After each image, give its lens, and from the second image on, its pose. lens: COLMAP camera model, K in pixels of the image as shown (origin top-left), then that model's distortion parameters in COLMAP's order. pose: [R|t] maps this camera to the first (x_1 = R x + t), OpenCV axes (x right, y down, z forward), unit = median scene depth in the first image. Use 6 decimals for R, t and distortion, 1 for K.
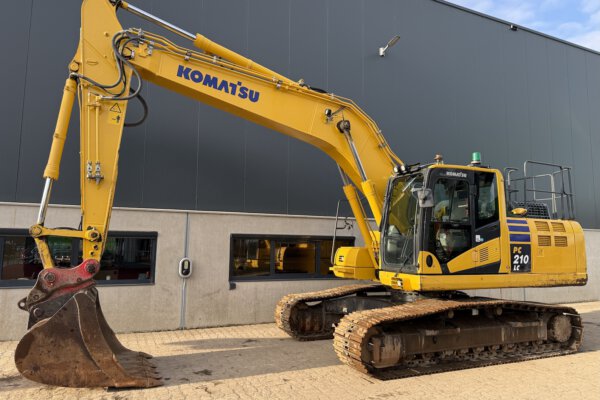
lens RADIAL K [[403.3, 0, 300.0], [0, 403.3, 200.0], [0, 0, 1]] dist [0.076659, -0.095599]
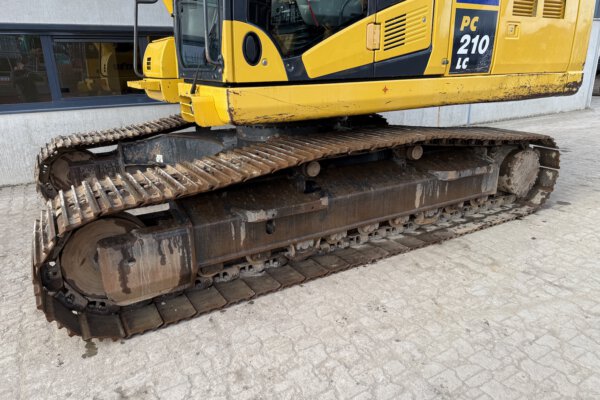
lens RADIAL K [[418.8, 0, 300.0], [0, 418.8, 200.0], [0, 0, 1]] dist [0.106571, -0.161291]
pose [[0.992582, -0.065773, 0.102249, 0.281658], [0.018292, 0.912243, 0.409241, 0.105543], [-0.120192, -0.404335, 0.906679, 0.510281]]
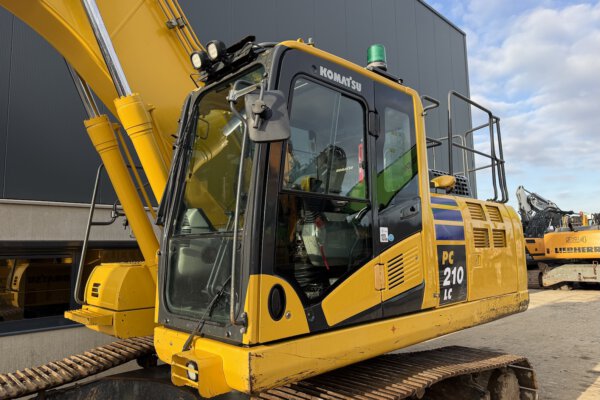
lens RADIAL K [[418.8, 0, 300.0], [0, 418.8, 200.0], [0, 0, 1]] dist [0.106571, -0.161291]
pose [[0.941150, 0.007340, 0.337909, 0.193045], [-0.004486, 0.999947, -0.009225, 0.059608], [-0.337959, 0.007167, 0.941133, 0.588355]]
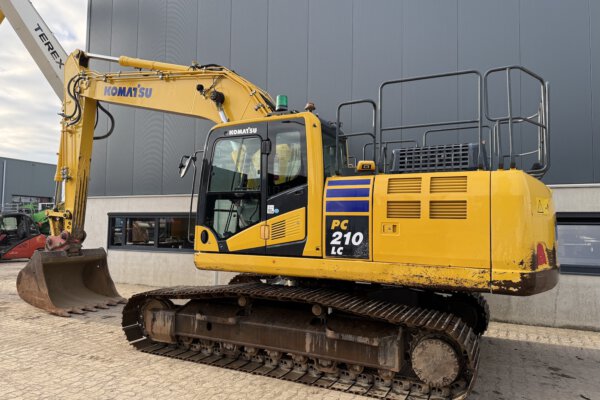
lens RADIAL K [[418.8, 0, 300.0], [0, 418.8, 200.0], [0, 0, 1]] dist [0.106571, -0.161291]
pose [[0.642357, -0.051206, -0.764693, 1.037779], [0.078025, 0.996951, -0.001216, 0.079332], [0.762423, -0.058884, 0.644394, 0.516930]]
